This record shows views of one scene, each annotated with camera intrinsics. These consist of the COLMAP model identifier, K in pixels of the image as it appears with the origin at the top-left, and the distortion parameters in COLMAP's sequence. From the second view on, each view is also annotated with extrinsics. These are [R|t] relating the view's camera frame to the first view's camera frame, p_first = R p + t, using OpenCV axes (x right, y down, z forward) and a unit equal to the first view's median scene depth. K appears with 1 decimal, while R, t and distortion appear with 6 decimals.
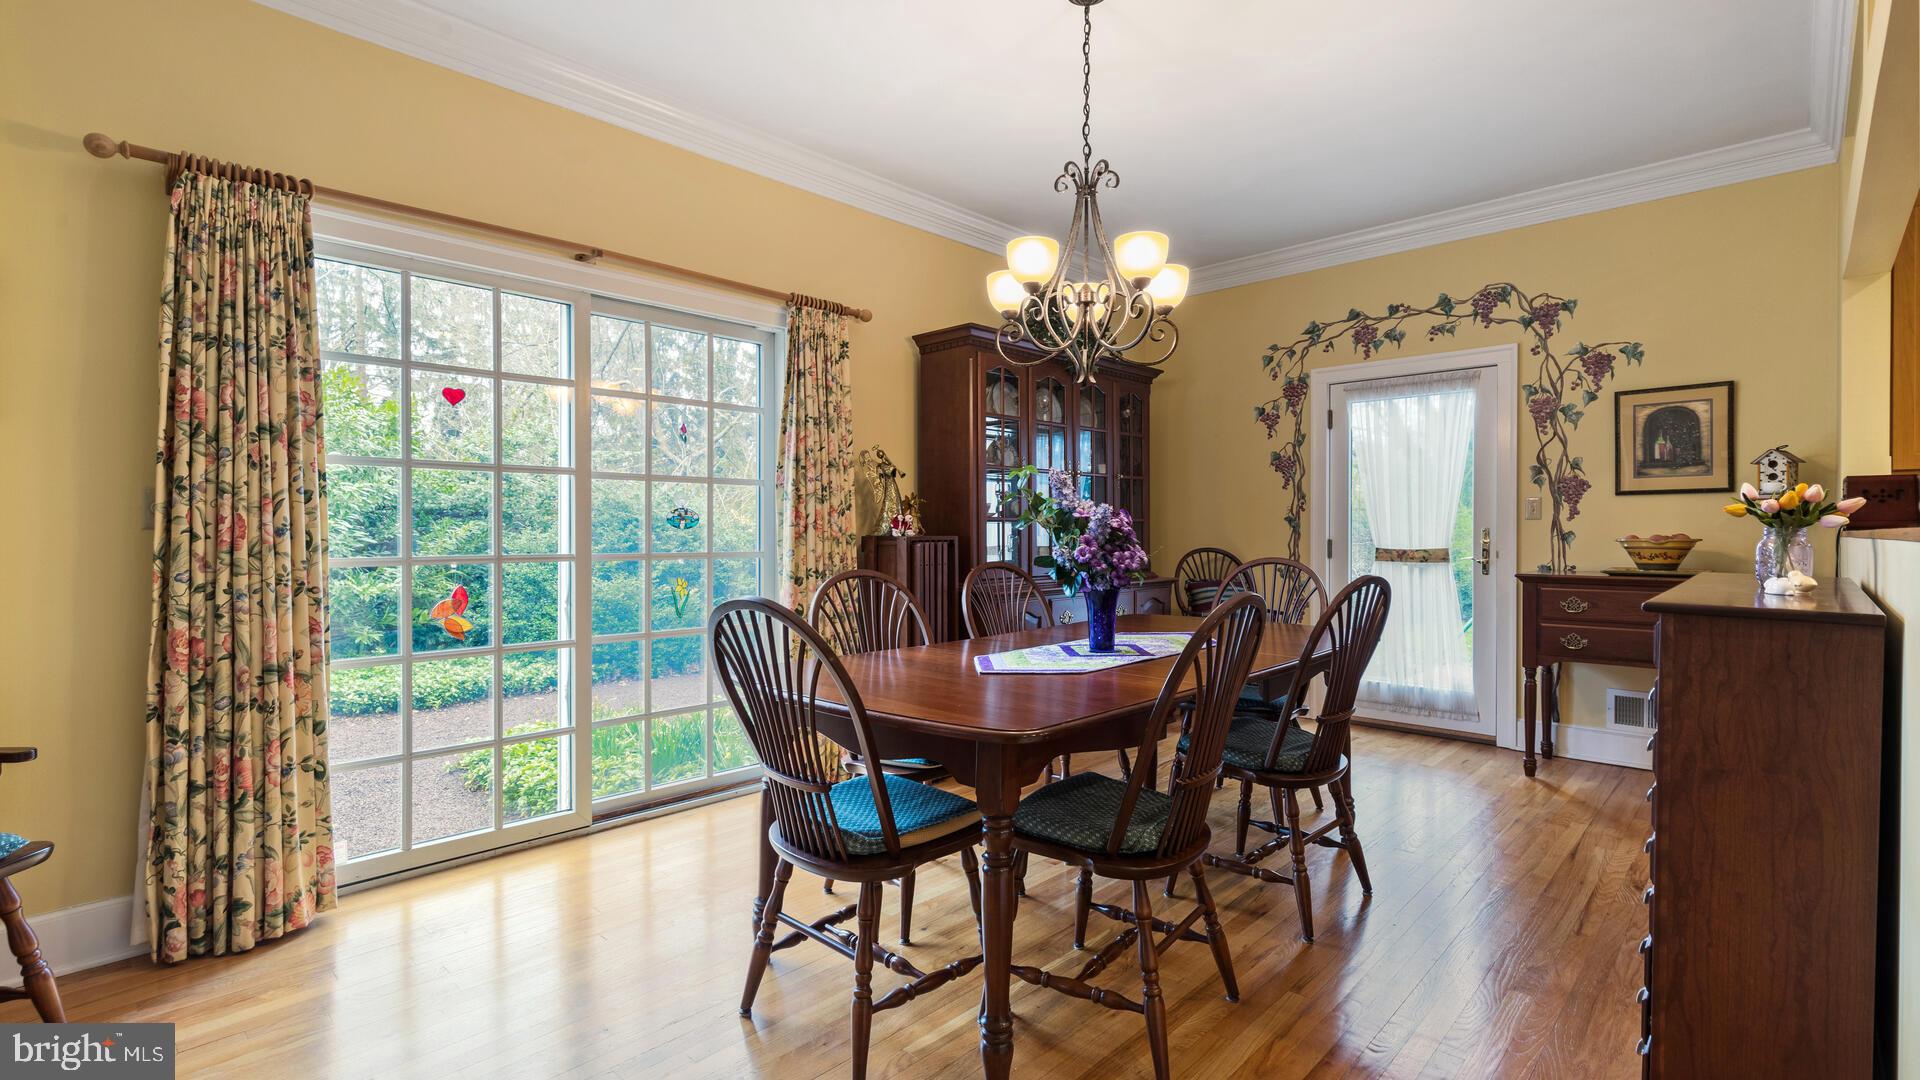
lens RADIAL K [[885.0, 0, 954.5], [0, 885.0, 537.5], [0, 0, 1]] dist [0.013115, -0.002579]
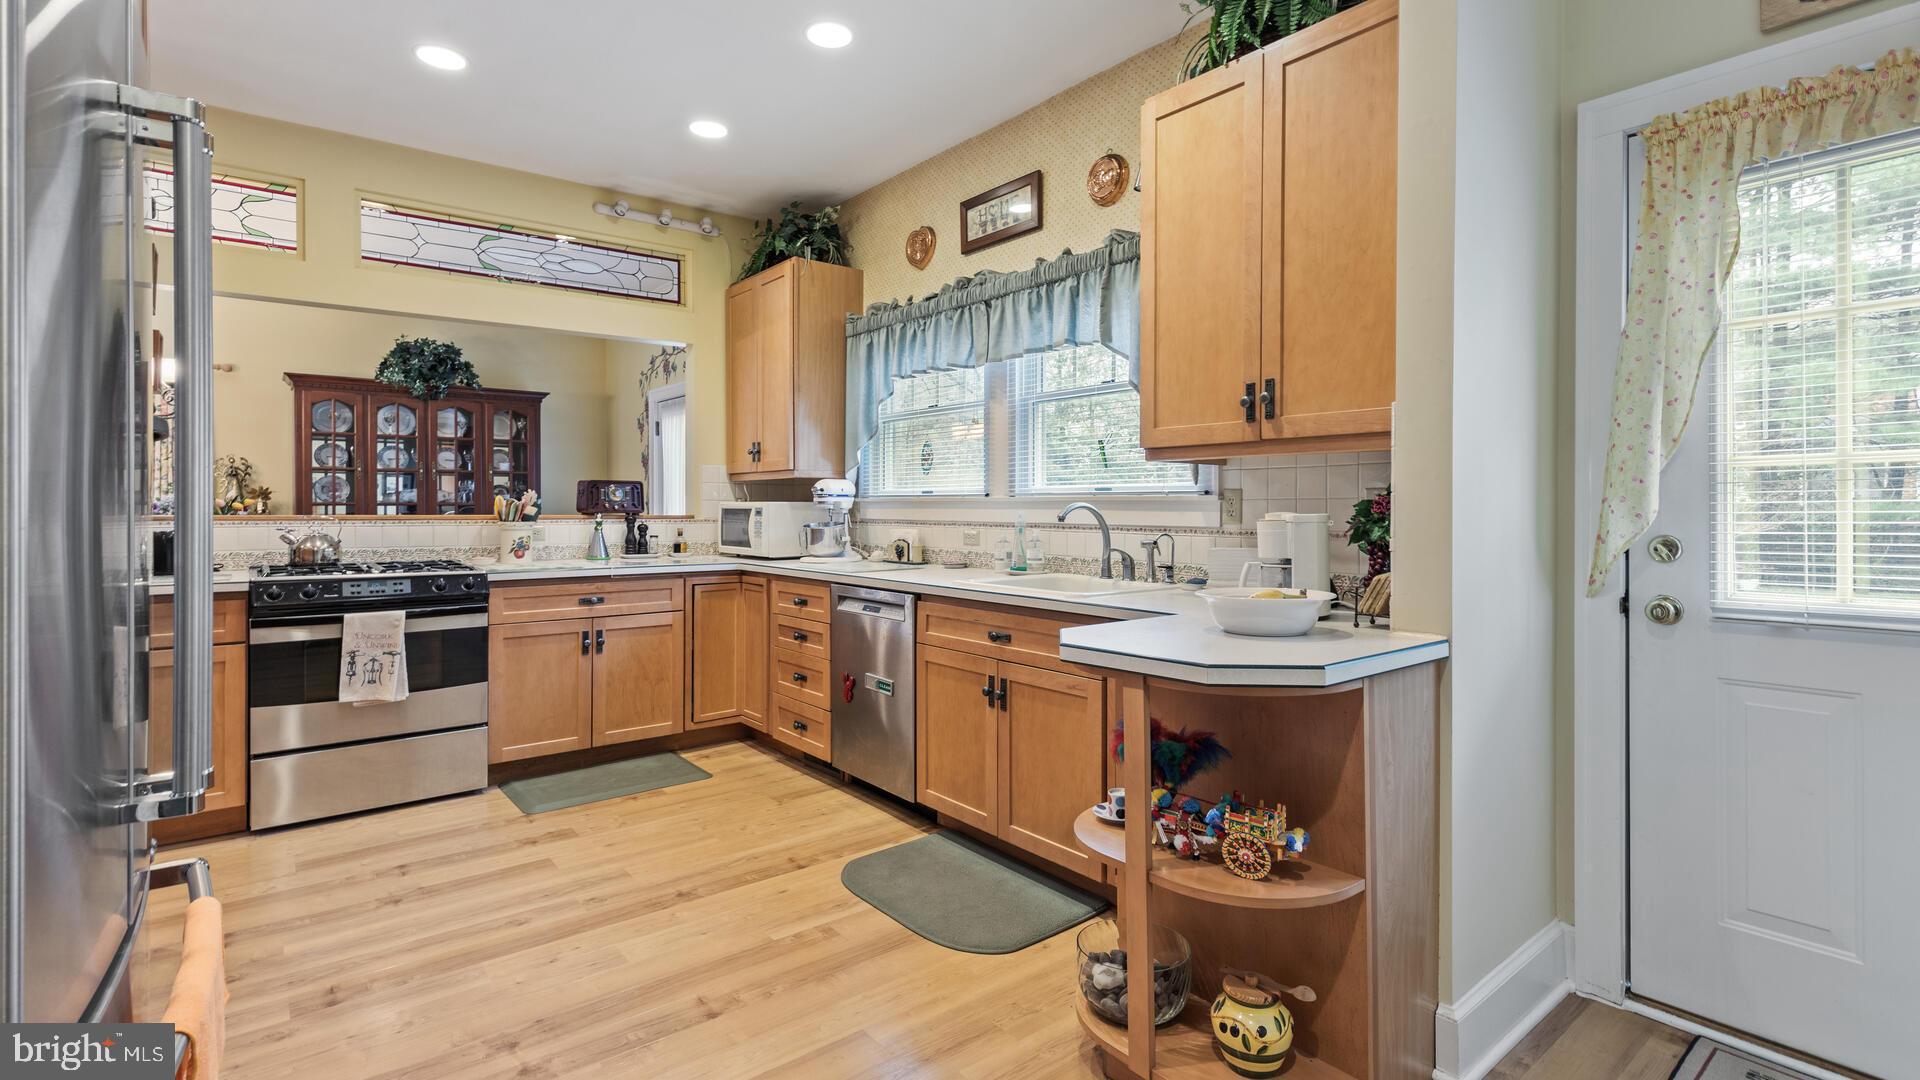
lens RADIAL K [[885.0, 0, 960.9], [0, 885.0, 515.6], [0, 0, 1]] dist [0.013115, -0.002579]
pose [[0.991765, 0.004620, -0.127985, 1.420349], [-0.004074, 0.999981, 0.004524, -0.010810], [0.128004, -0.003965, 0.991766, -0.369136]]
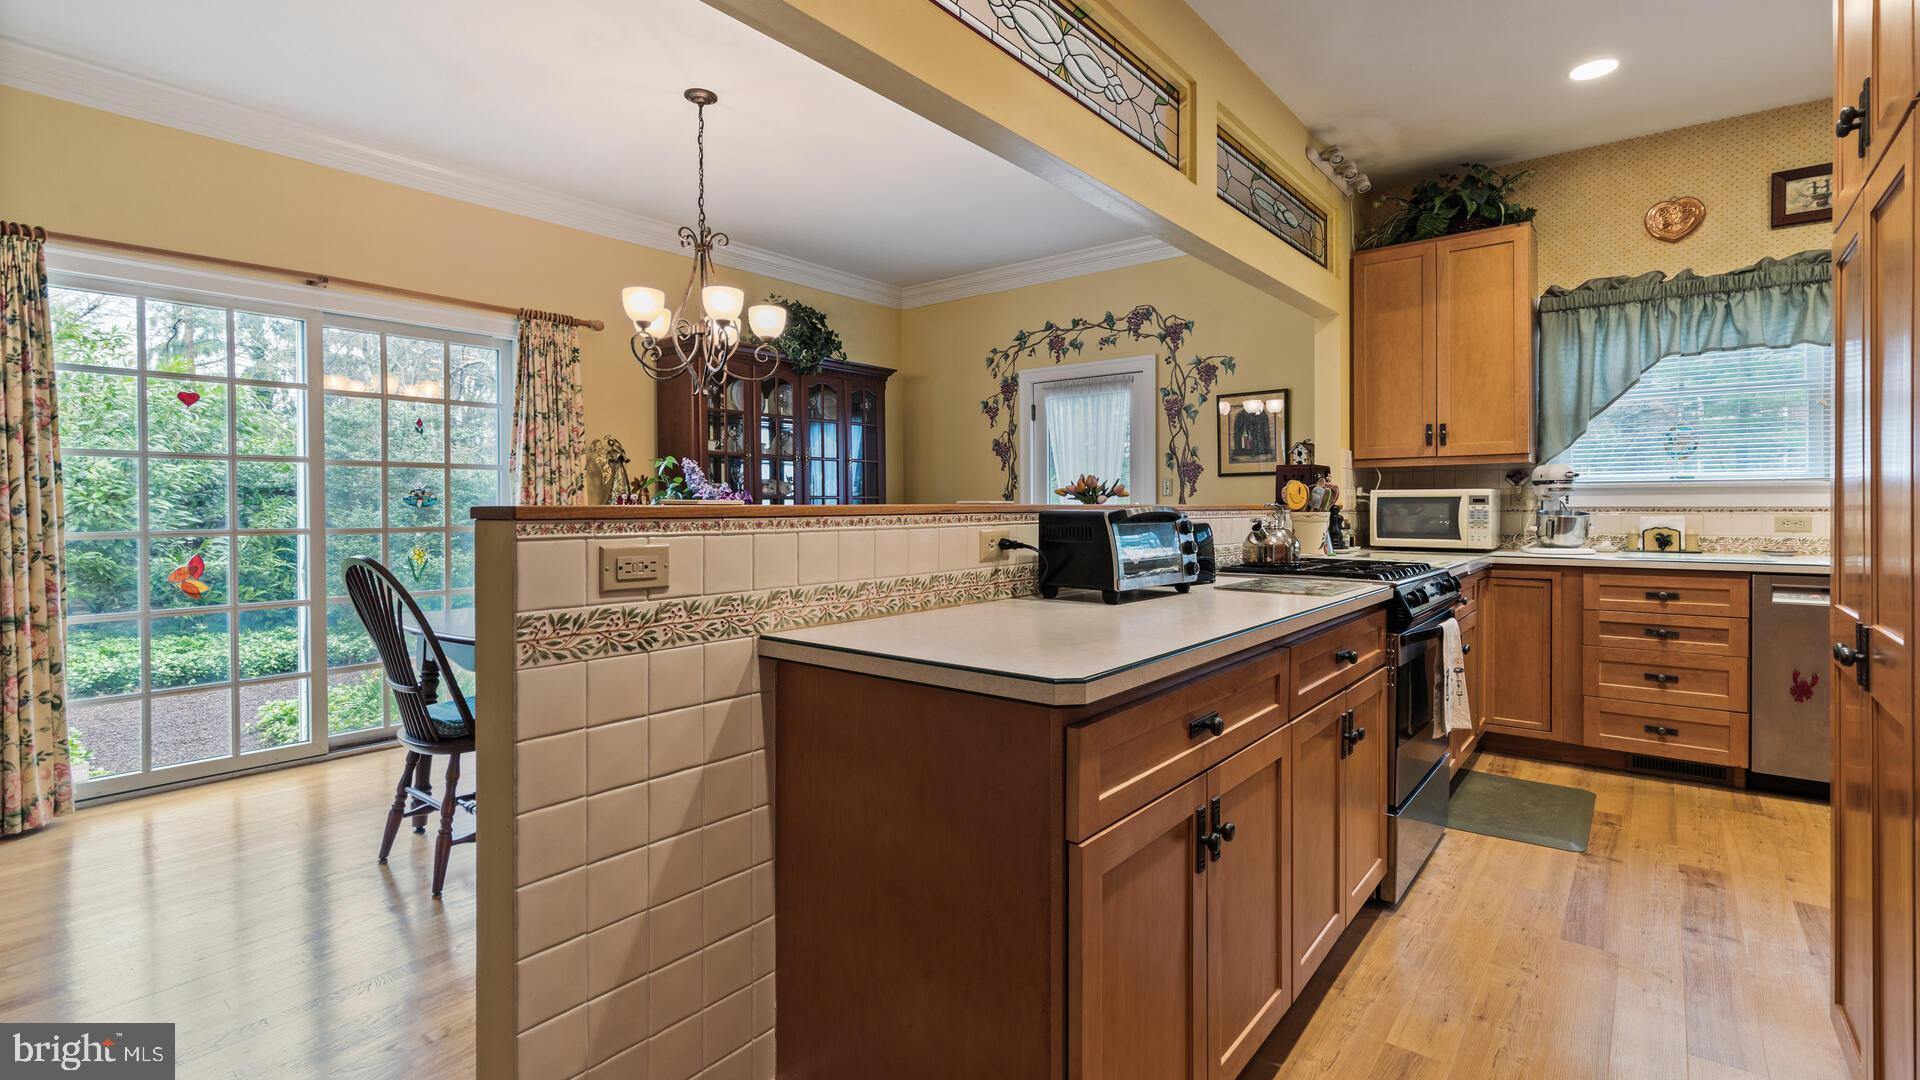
lens RADIAL K [[885.0, 0, 961.9], [0, 885.0, 515.0], [0, 0, 1]] dist [0.013115, -0.002579]
pose [[0.994944, -0.005848, 0.100258, 0.278540], [0.005603, 0.999981, 0.002733, 0.002034], [-0.100272, -0.002157, 0.994958, -0.243675]]
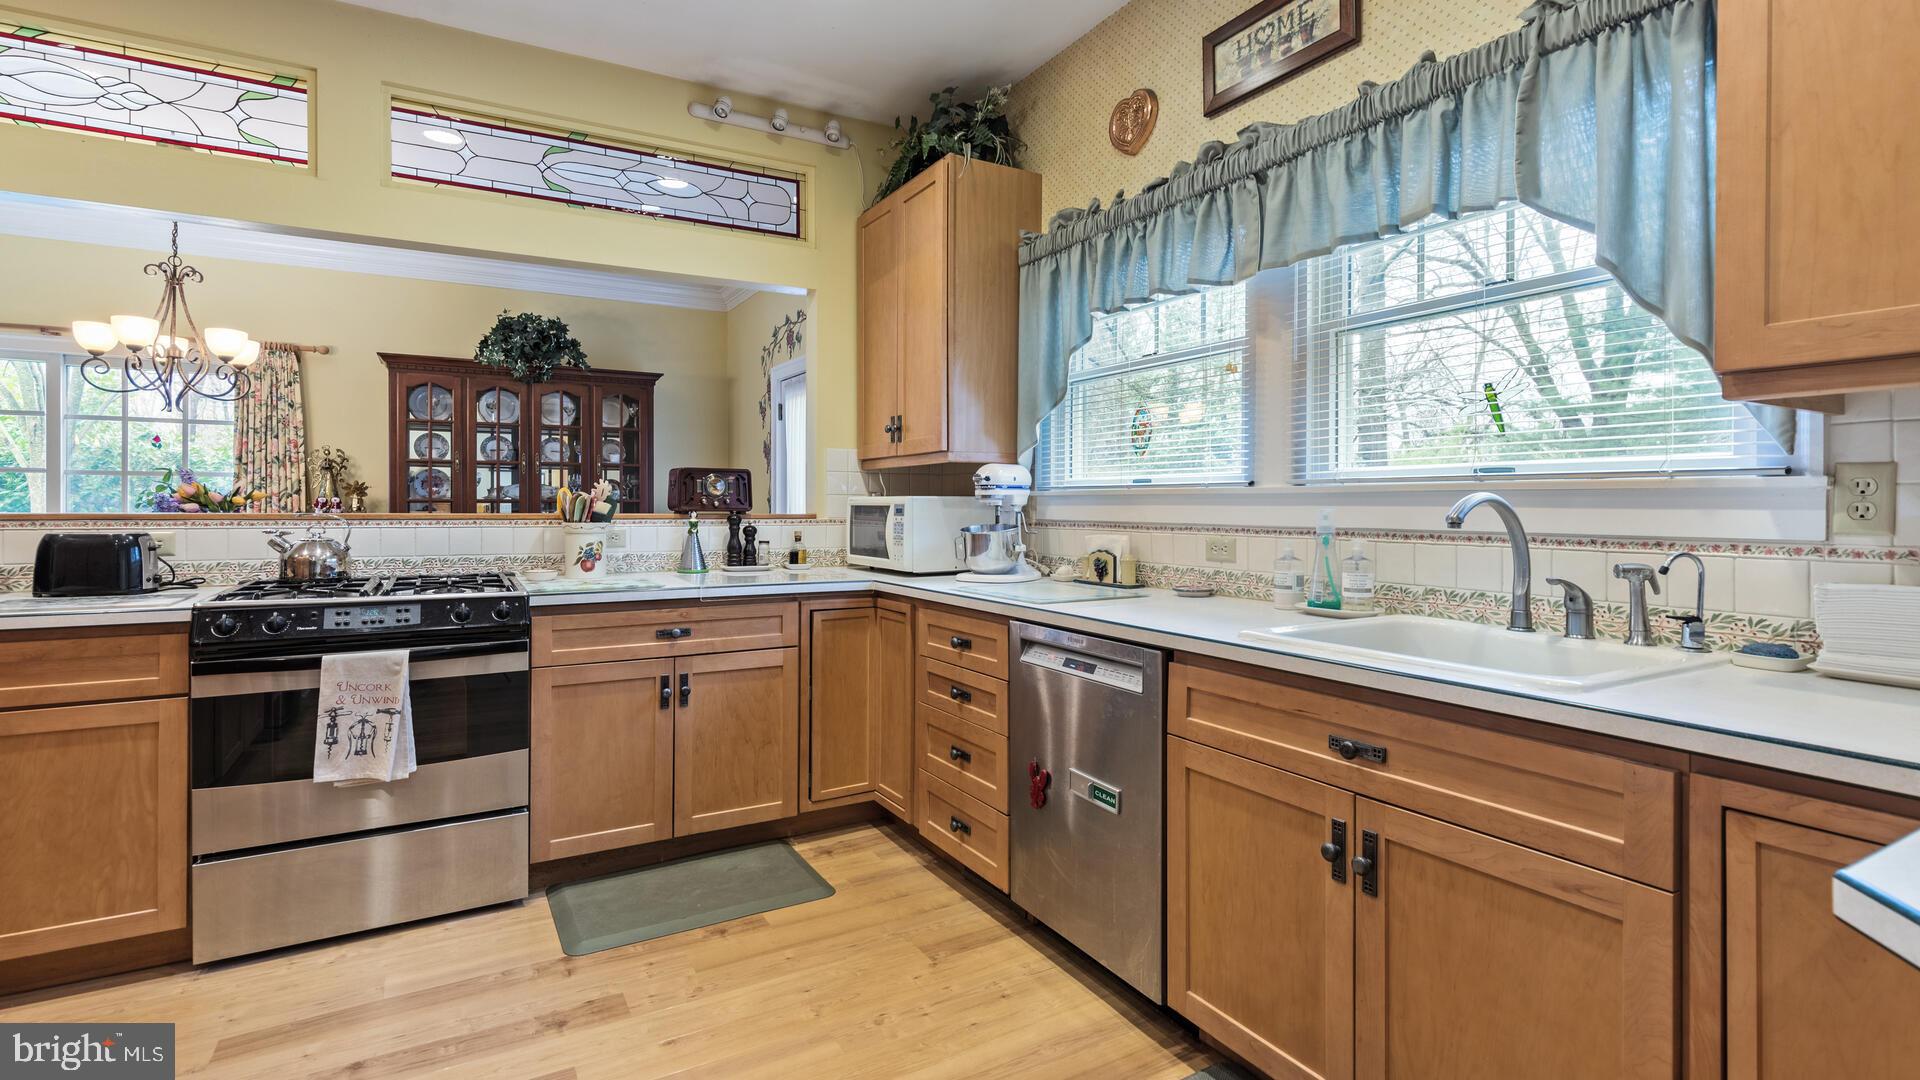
lens RADIAL K [[885.0, 0, 946.8], [0, 885.0, 511.5], [0, 0, 1]] dist [0.013115, -0.002579]
pose [[0.958001, 0.005831, -0.286705, 1.294175], [-0.005507, 0.999983, 0.001935, -0.009615], [0.286712, -0.000275, 0.958017, -0.047397]]
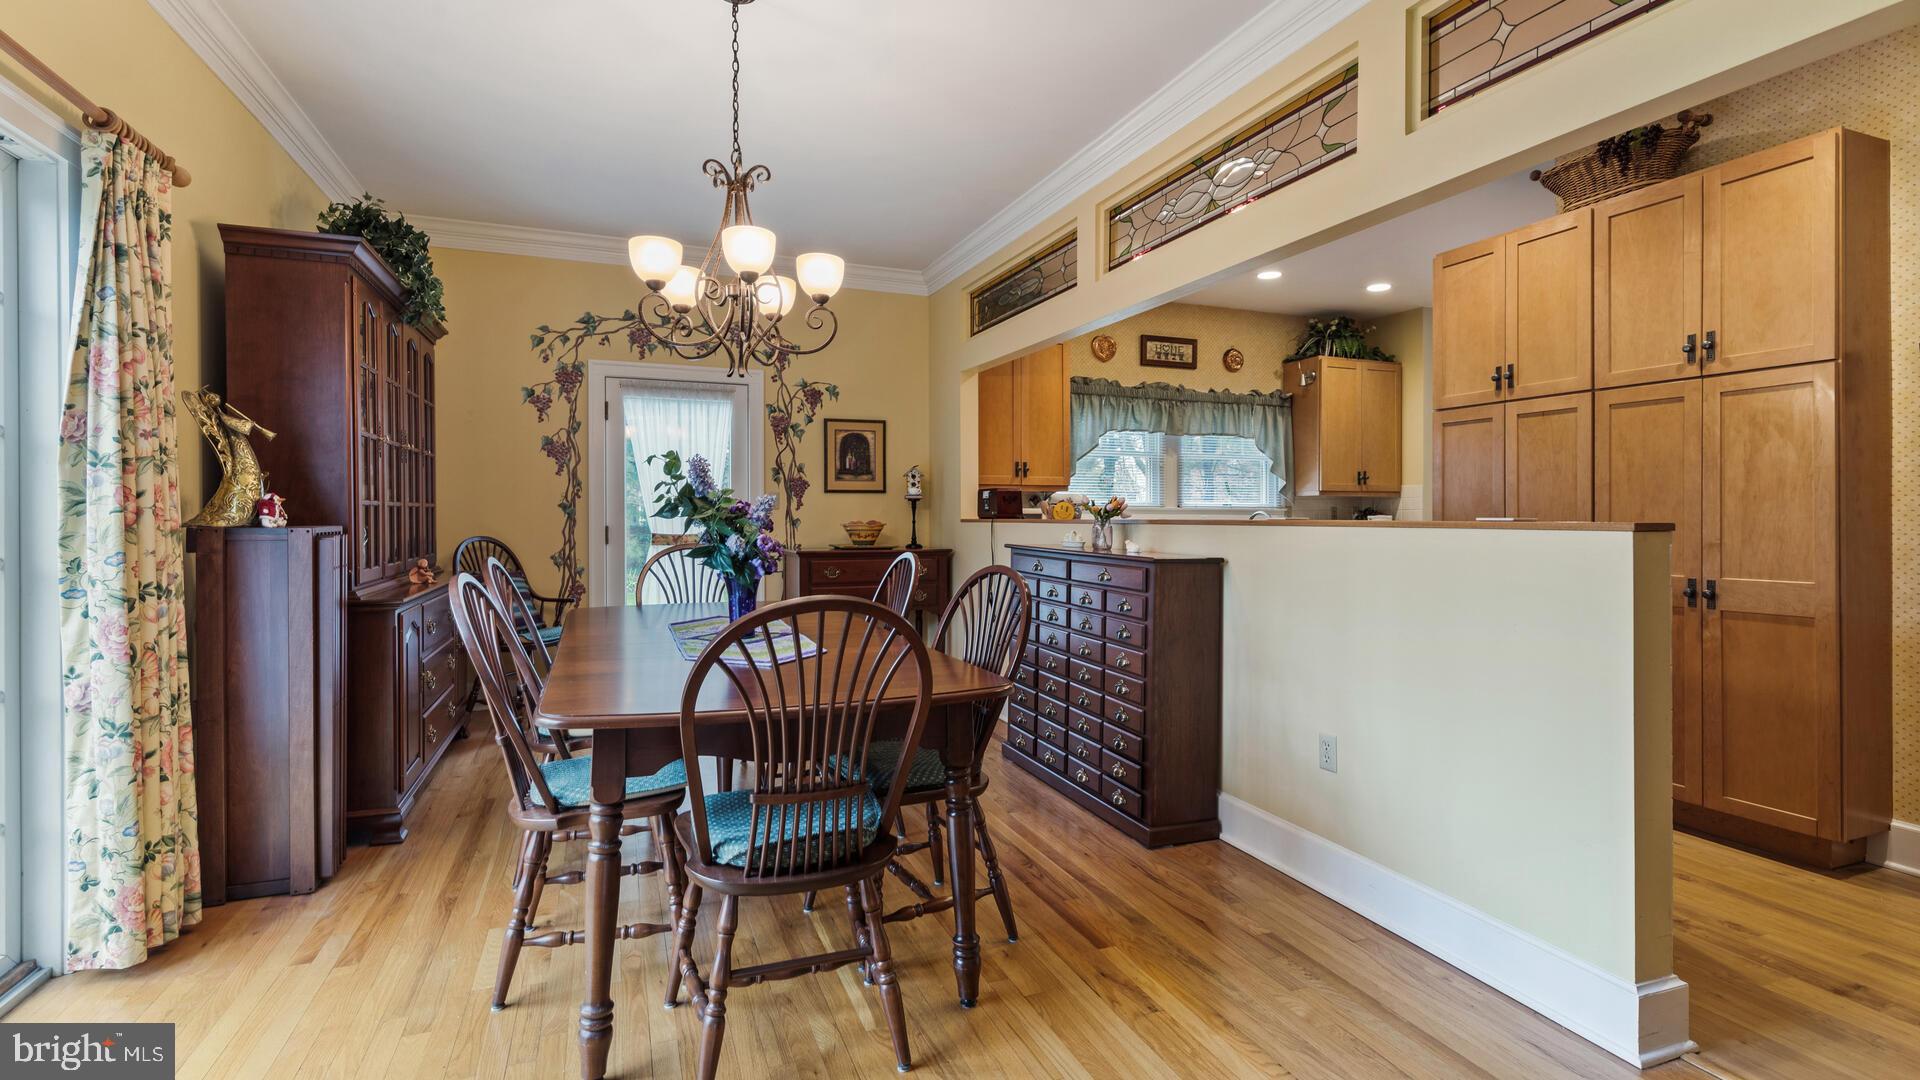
lens RADIAL K [[885.0, 0, 964.3], [0, 885.0, 518.8], [0, 0, 1]] dist [0.013115, -0.002579]
pose [[0.422099, -0.001318, 0.906549, -0.466008], [0.002507, 0.999997, 0.000286, -0.006768], [-0.906546, 0.002152, 0.422101, 0.240396]]
